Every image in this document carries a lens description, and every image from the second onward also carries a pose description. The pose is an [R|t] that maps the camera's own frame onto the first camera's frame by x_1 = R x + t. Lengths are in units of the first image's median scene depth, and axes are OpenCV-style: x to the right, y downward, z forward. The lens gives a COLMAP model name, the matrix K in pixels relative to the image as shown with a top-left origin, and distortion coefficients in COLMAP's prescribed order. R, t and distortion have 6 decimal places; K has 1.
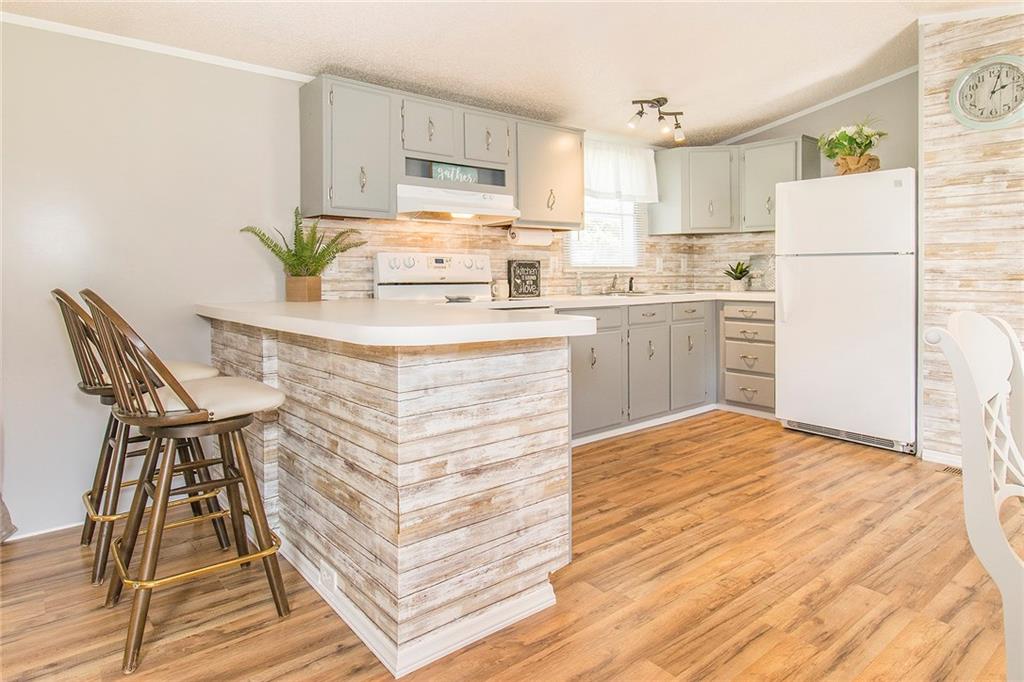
lens RADIAL K [[619.9, 0, 510.5], [0, 619.9, 299.3], [0, 0, 1]] dist [-0.004056, -0.000945]
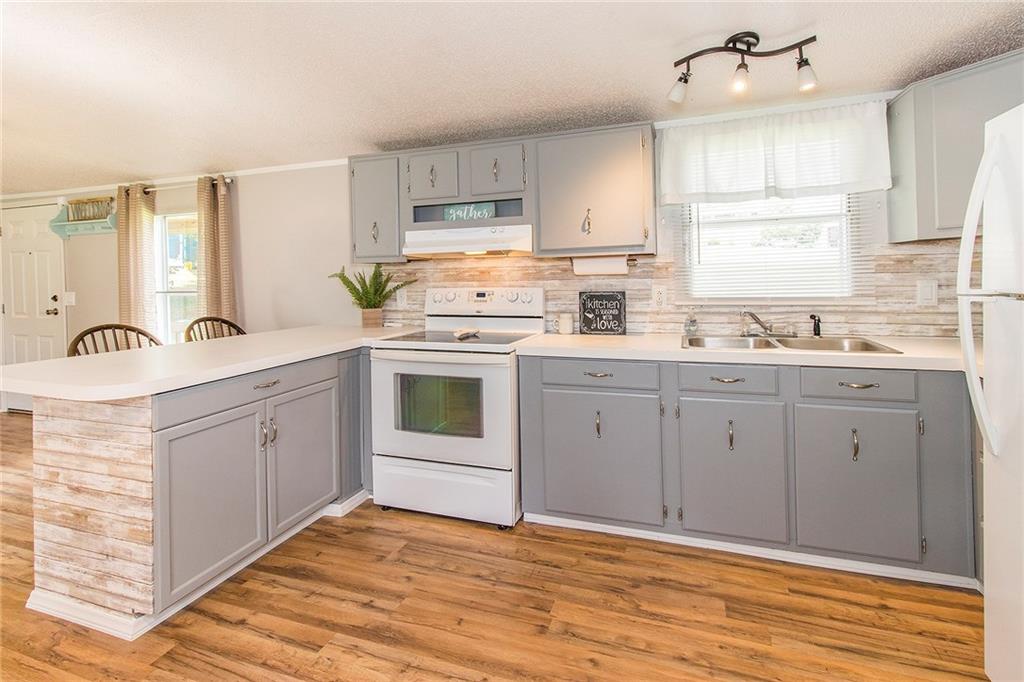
lens RADIAL K [[493.7, 0, 510.4], [0, 493.7, 293.4], [0, 0, 1]] dist [0.003997, 0.000206]
pose [[0.507335, 0.023209, -0.861436, 0.653815], [-0.018864, 0.999697, 0.015824, -0.081629], [0.861542, 0.008222, 0.507619, 0.645253]]
